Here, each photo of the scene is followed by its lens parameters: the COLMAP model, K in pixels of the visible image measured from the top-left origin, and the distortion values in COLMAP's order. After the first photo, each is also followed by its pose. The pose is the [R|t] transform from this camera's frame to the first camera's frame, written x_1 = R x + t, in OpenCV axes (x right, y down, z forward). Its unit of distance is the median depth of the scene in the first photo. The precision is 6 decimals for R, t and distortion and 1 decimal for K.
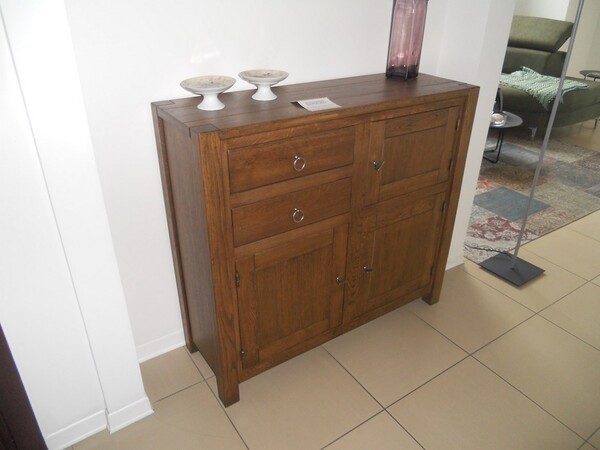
lens RADIAL K [[464.5, 0, 300.0], [0, 464.5, 225.0], [0, 0, 1]] dist [-0.015940, 0.004131]
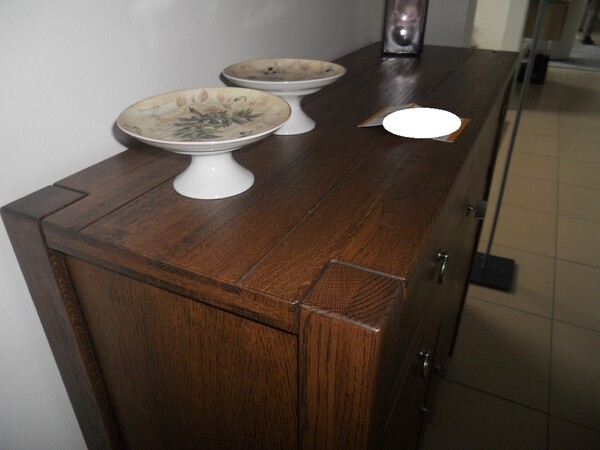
lens RADIAL K [[464.5, 0, 300.0], [0, 464.5, 225.0], [0, 0, 1]] dist [-0.015940, 0.004131]
pose [[0.870993, -0.260451, 0.416577, -0.237310], [0.247259, 0.965089, 0.086412, -0.197418], [-0.424540, 0.027738, 0.904984, 0.536789]]
